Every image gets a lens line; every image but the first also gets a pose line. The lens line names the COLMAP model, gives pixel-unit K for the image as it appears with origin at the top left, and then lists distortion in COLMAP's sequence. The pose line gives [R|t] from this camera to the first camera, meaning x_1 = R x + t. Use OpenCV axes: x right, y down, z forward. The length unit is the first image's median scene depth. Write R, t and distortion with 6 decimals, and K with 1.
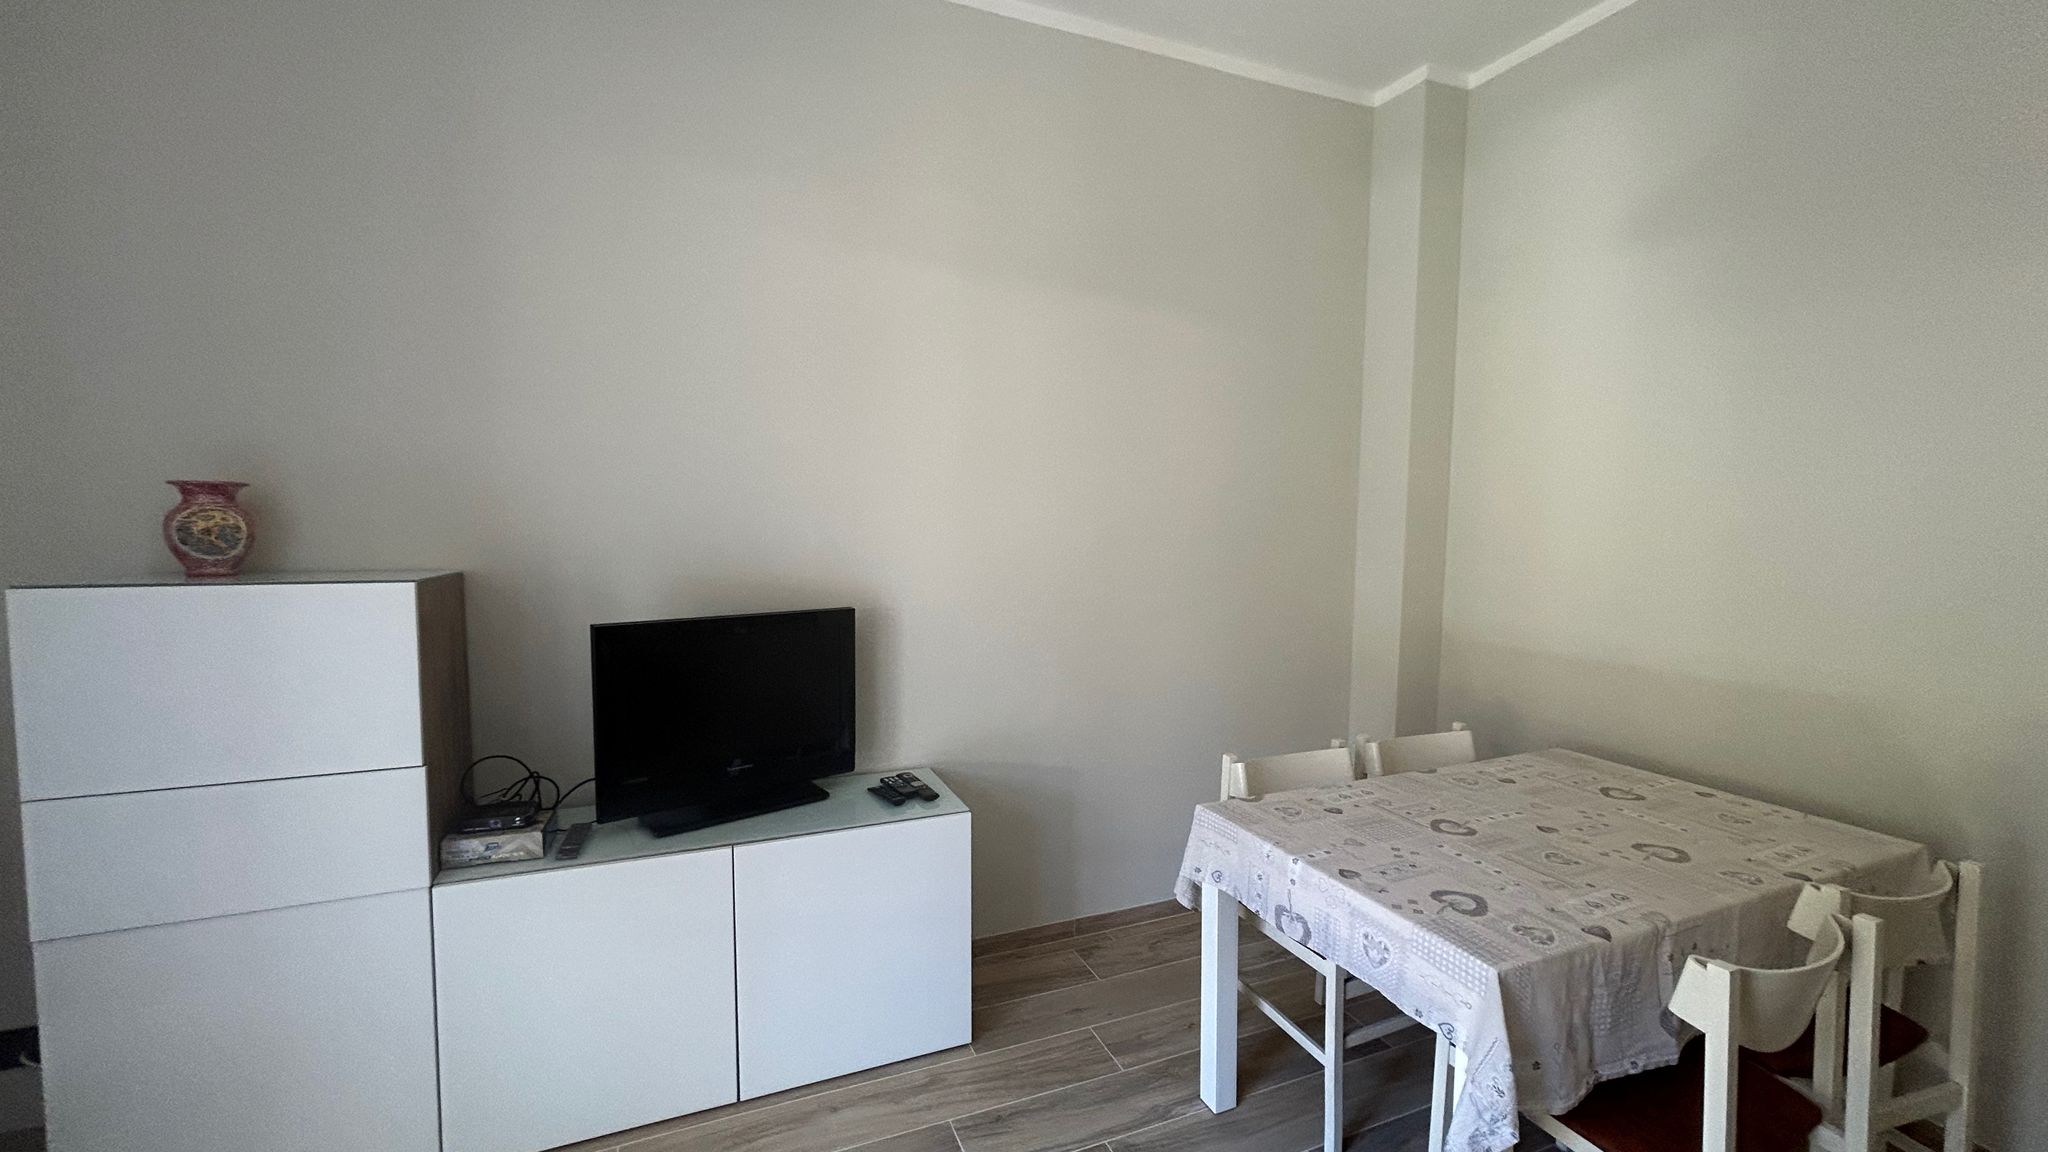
lens RADIAL K [[827.4, 0, 1031.1], [0, 827.4, 577.9], [0, 0, 1]] dist [-0.009955, 0.004039]
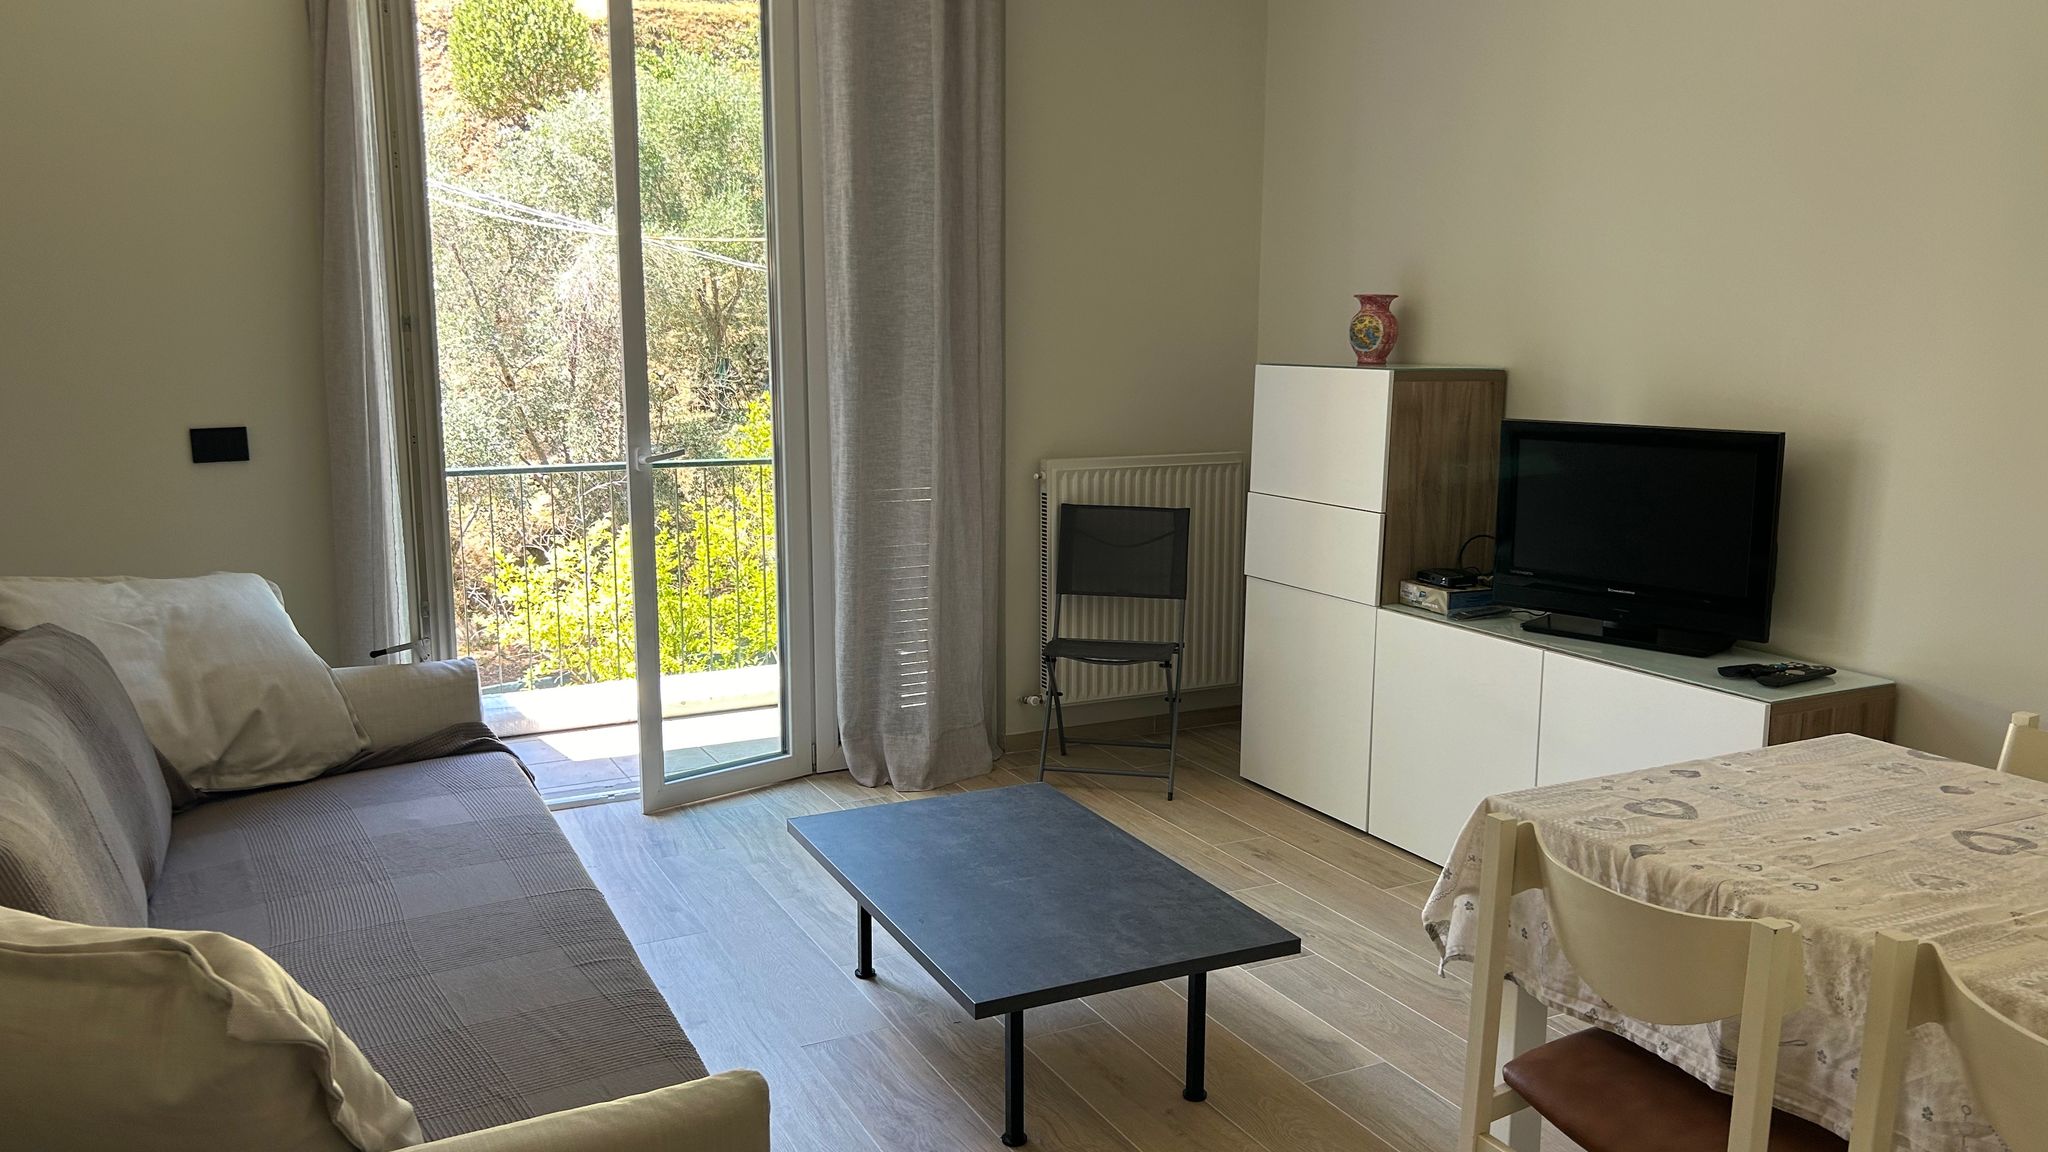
lens RADIAL K [[1565.3, 0, 1037.5], [0, 1565.3, 574.8], [0, 0, 1]] dist [0.009394, -0.005061]
pose [[0.093122, 0.154165, -0.983647, 1.539708], [-0.071865, 0.986404, 0.147793, -0.001825], [0.993058, 0.056927, 0.102935, 0.199525]]
